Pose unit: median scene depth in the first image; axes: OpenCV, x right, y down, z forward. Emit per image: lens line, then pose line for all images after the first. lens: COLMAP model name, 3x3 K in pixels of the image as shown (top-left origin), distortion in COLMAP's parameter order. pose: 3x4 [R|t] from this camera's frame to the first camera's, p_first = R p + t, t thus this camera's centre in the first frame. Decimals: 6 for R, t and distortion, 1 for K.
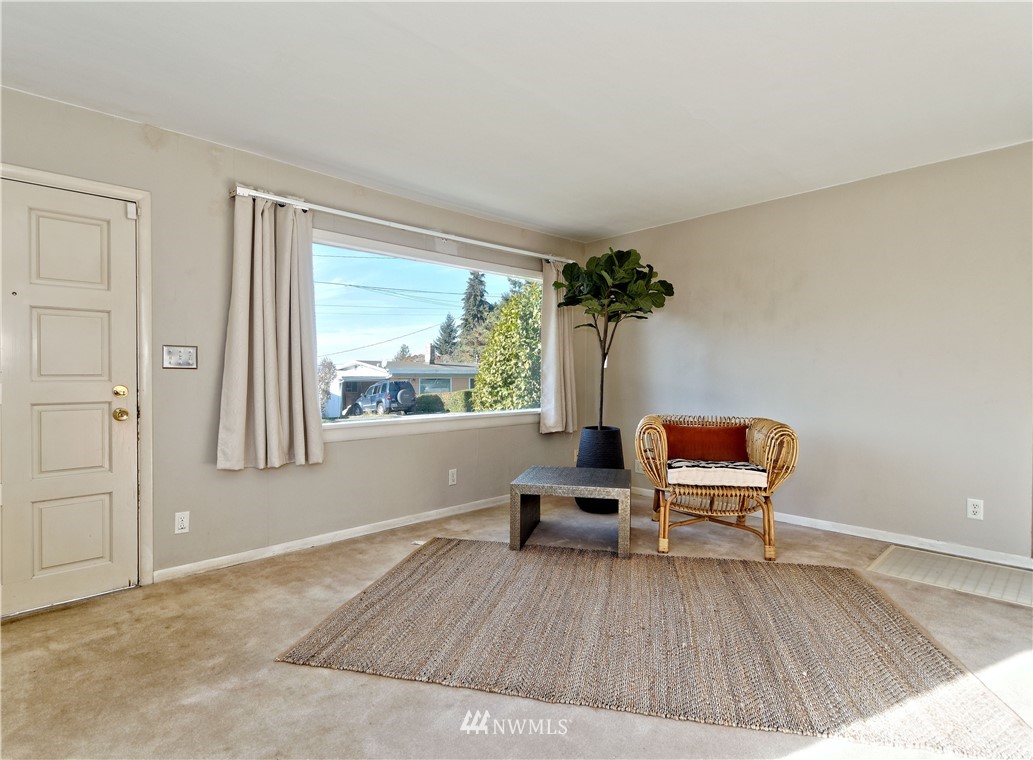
lens RADIAL K [[539.3, 0, 512.4], [0, 539.3, 377.8], [0, 0, 1]] dist [0.015157, -0.000647]
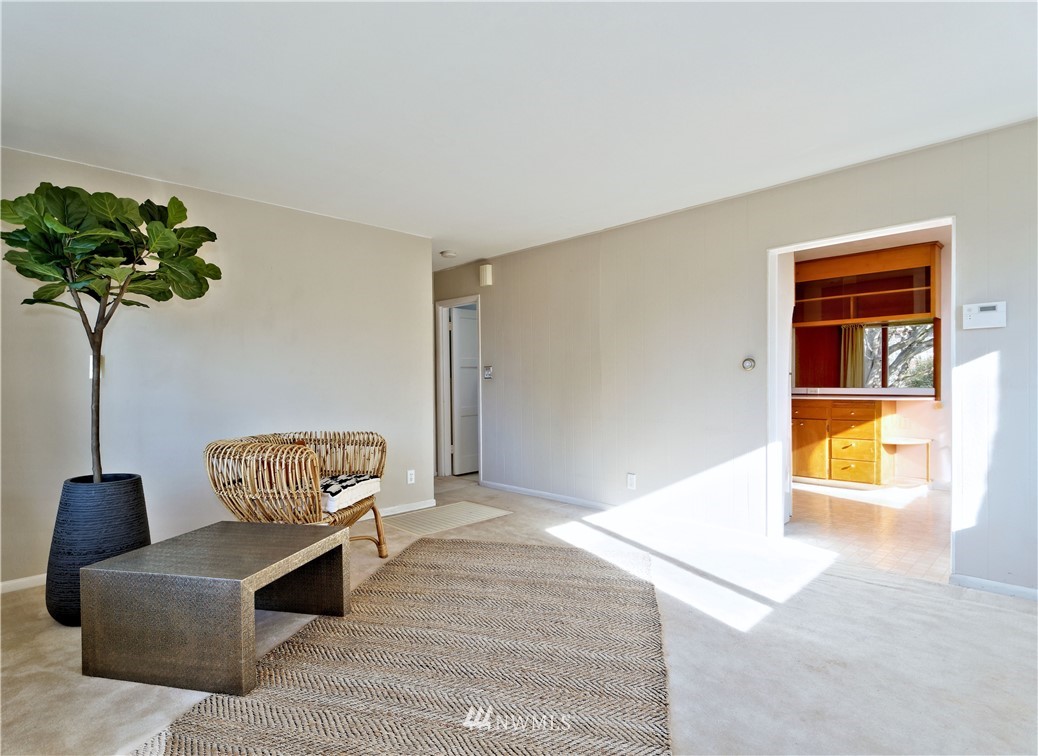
lens RADIAL K [[529.6, 0, 514.5], [0, 529.6, 383.4], [0, 0, 1]] dist [0.004180, -0.000112]
pose [[0.008550, -0.003973, 0.999956, -0.582683], [0.013567, 0.999901, 0.003856, -0.010985], [-0.999871, 0.013534, 0.008603, 0.726581]]
